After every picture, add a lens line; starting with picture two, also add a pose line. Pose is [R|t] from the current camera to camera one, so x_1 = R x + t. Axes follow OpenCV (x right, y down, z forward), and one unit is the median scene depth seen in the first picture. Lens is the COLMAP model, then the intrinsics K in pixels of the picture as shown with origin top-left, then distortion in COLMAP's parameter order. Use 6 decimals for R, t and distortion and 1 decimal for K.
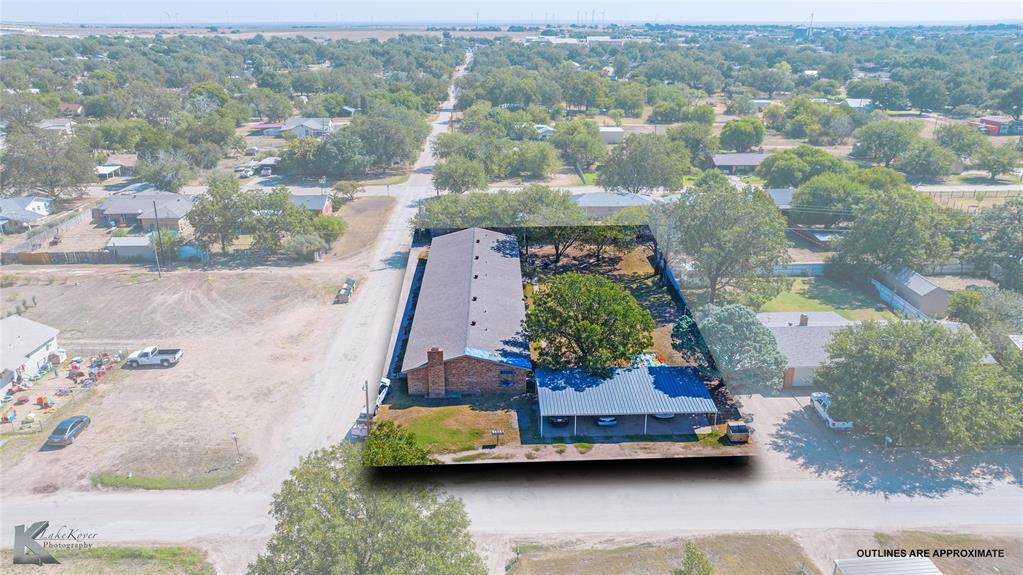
lens RADIAL K [[709.4, 0, 519.7], [0, 709.4, 286.3], [0, 0, 1]] dist [-0.020007, 0.011745]
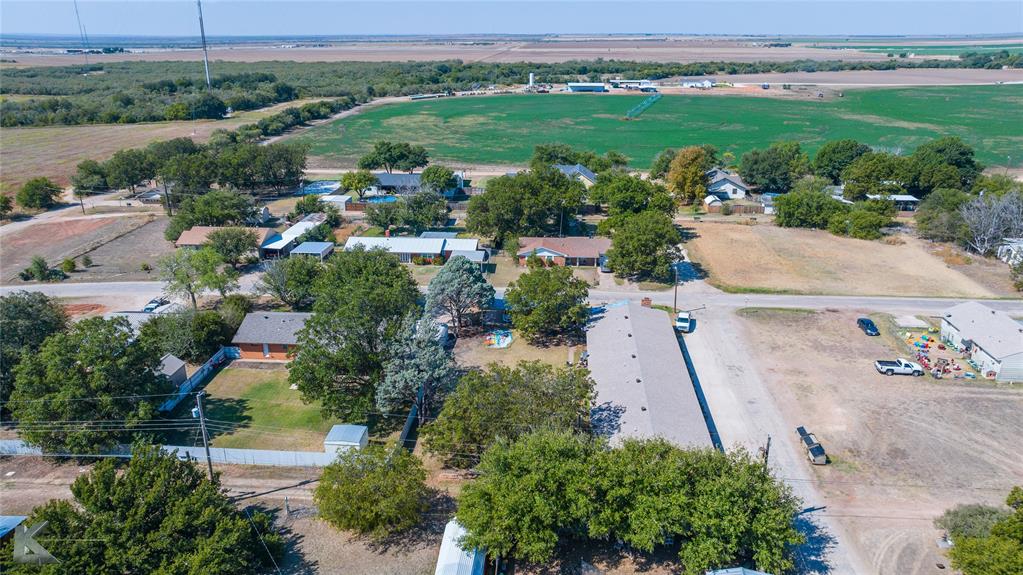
lens RADIAL K [[733.7, 0, 513.5], [0, 733.7, 282.3], [0, 0, 1]] dist [-0.026901, 0.026724]
pose [[-0.993657, -0.037132, 0.106144, 0.004408], [0.039237, 0.770102, 0.636713, -0.853710], [-0.105385, 0.636839, -0.763760, 1.993975]]
